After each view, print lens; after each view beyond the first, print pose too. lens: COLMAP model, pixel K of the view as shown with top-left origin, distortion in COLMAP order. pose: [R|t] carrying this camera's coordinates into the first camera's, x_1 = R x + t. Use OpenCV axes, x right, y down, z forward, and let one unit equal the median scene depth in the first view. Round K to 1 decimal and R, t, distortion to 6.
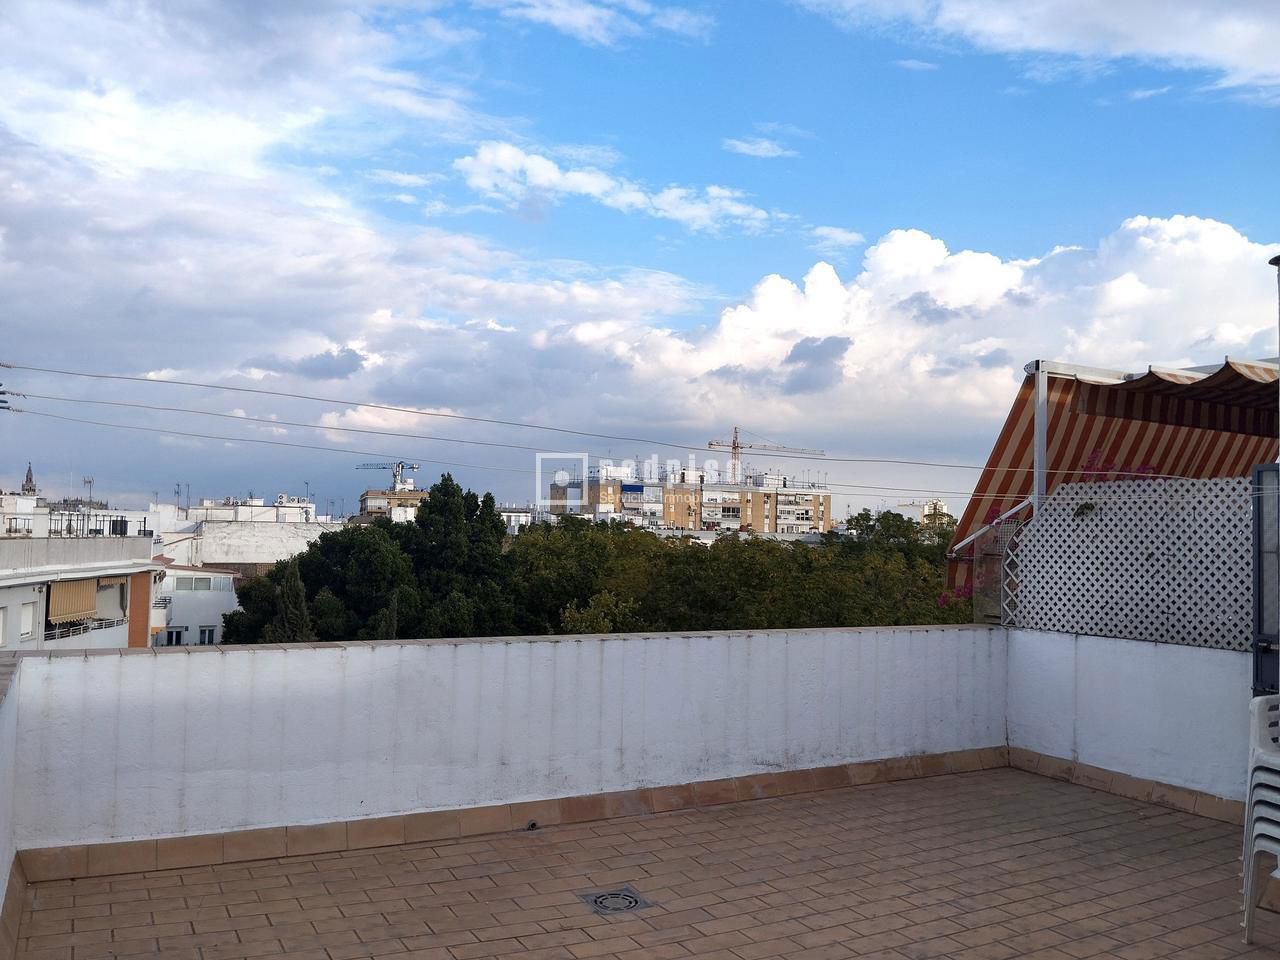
lens RADIAL K [[1044.3, 0, 640.0], [0, 1044.3, 480.0], [0, 0, 1]] dist [0.054674, -0.094048]
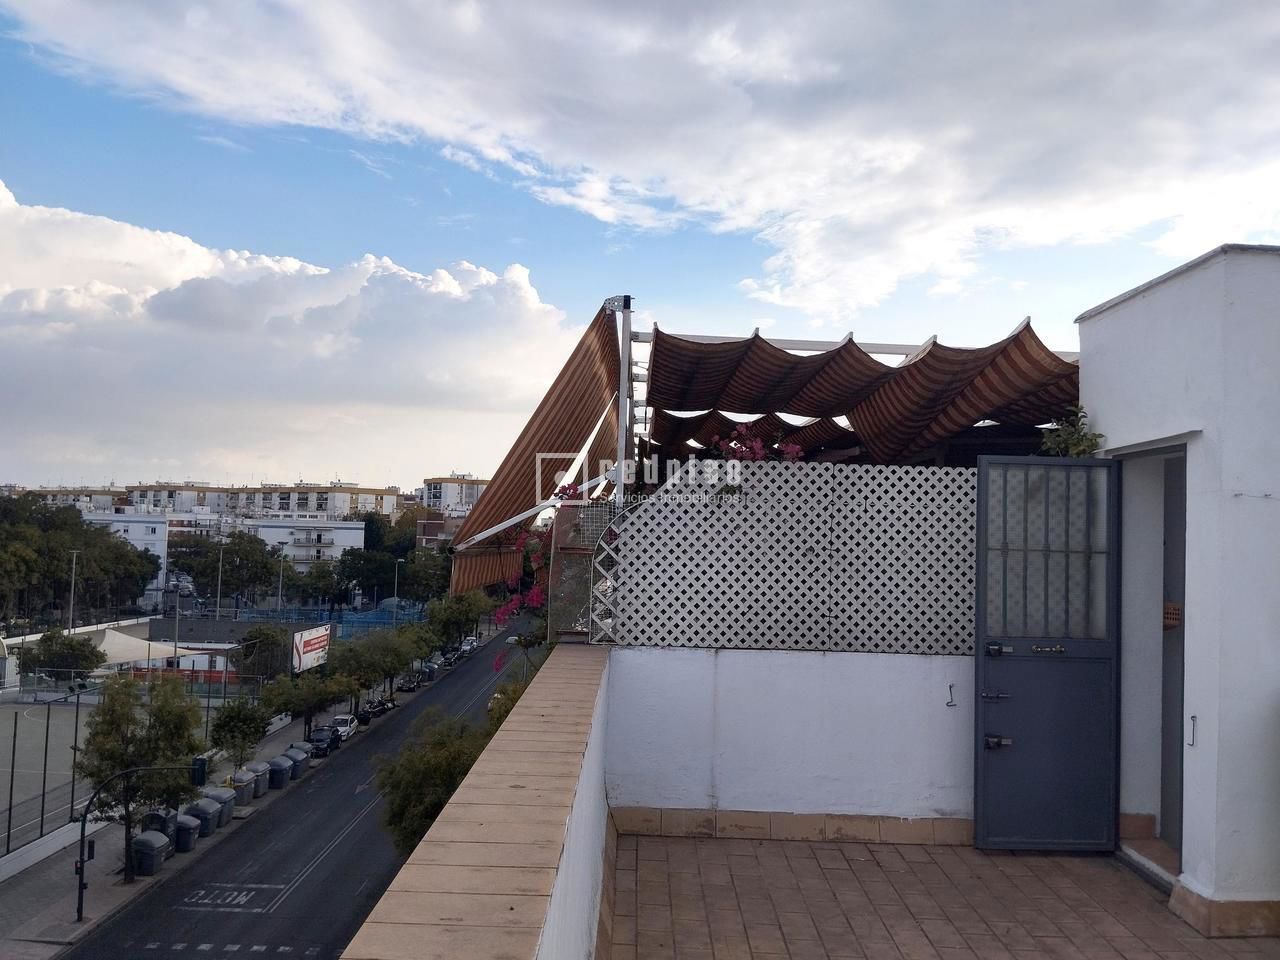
lens RADIAL K [[1044.3, 0, 640.0], [0, 1044.3, 480.0], [0, 0, 1]] dist [0.054674, -0.094048]
pose [[0.466337, 0.040609, 0.883675, -0.327416], [-0.067712, 0.997654, -0.010113, 0.031243], [-0.882012, -0.055119, 0.467993, 0.700861]]
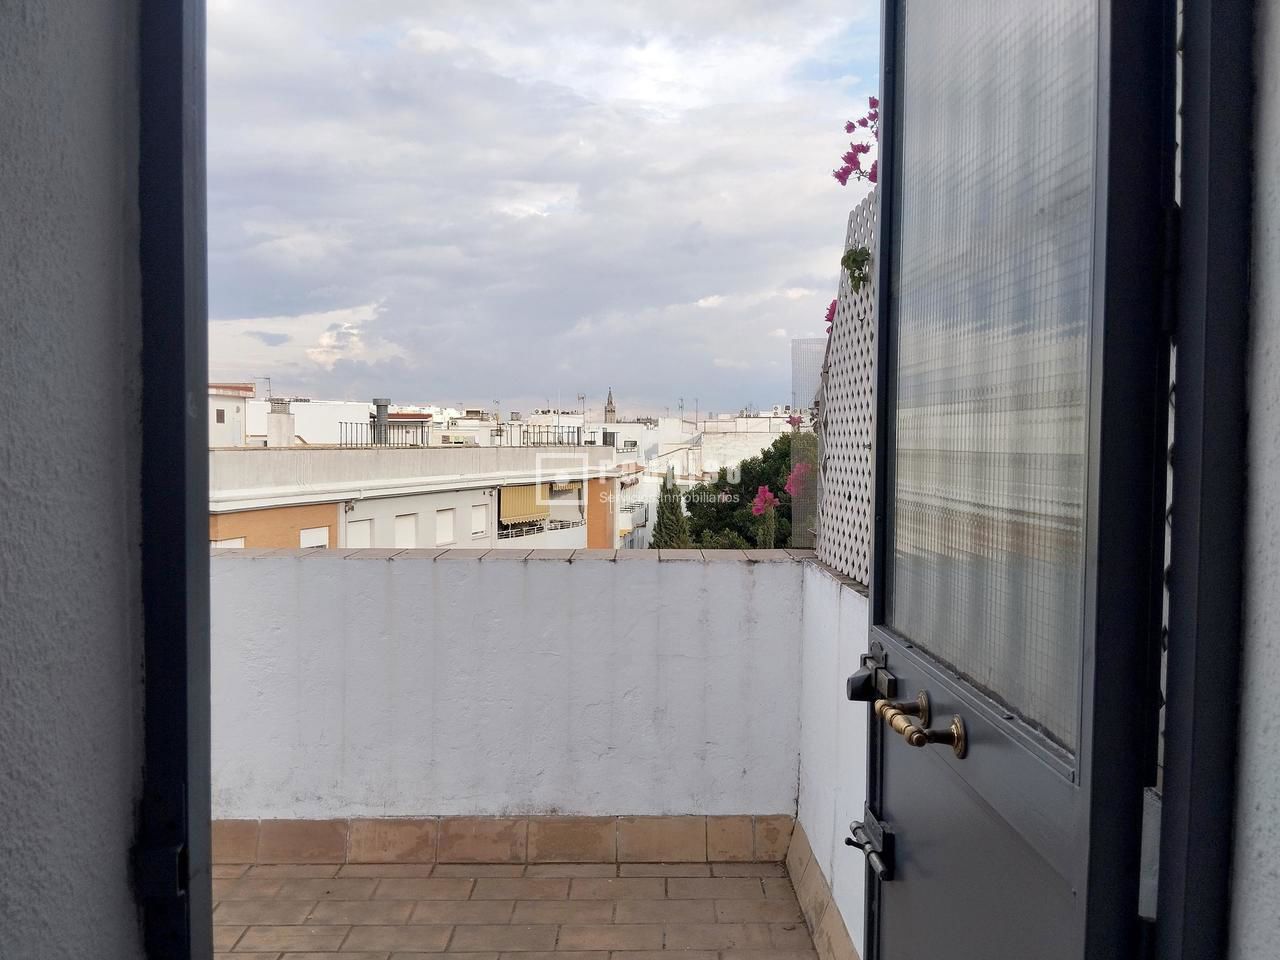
lens RADIAL K [[1044.3, 0, 640.0], [0, 1044.3, 480.0], [0, 0, 1]] dist [0.054674, -0.094048]
pose [[0.881382, 0.001501, -0.472402, 0.547375], [0.038823, 0.996382, 0.075601, 0.076042], [0.470806, -0.084973, 0.878135, 0.628411]]
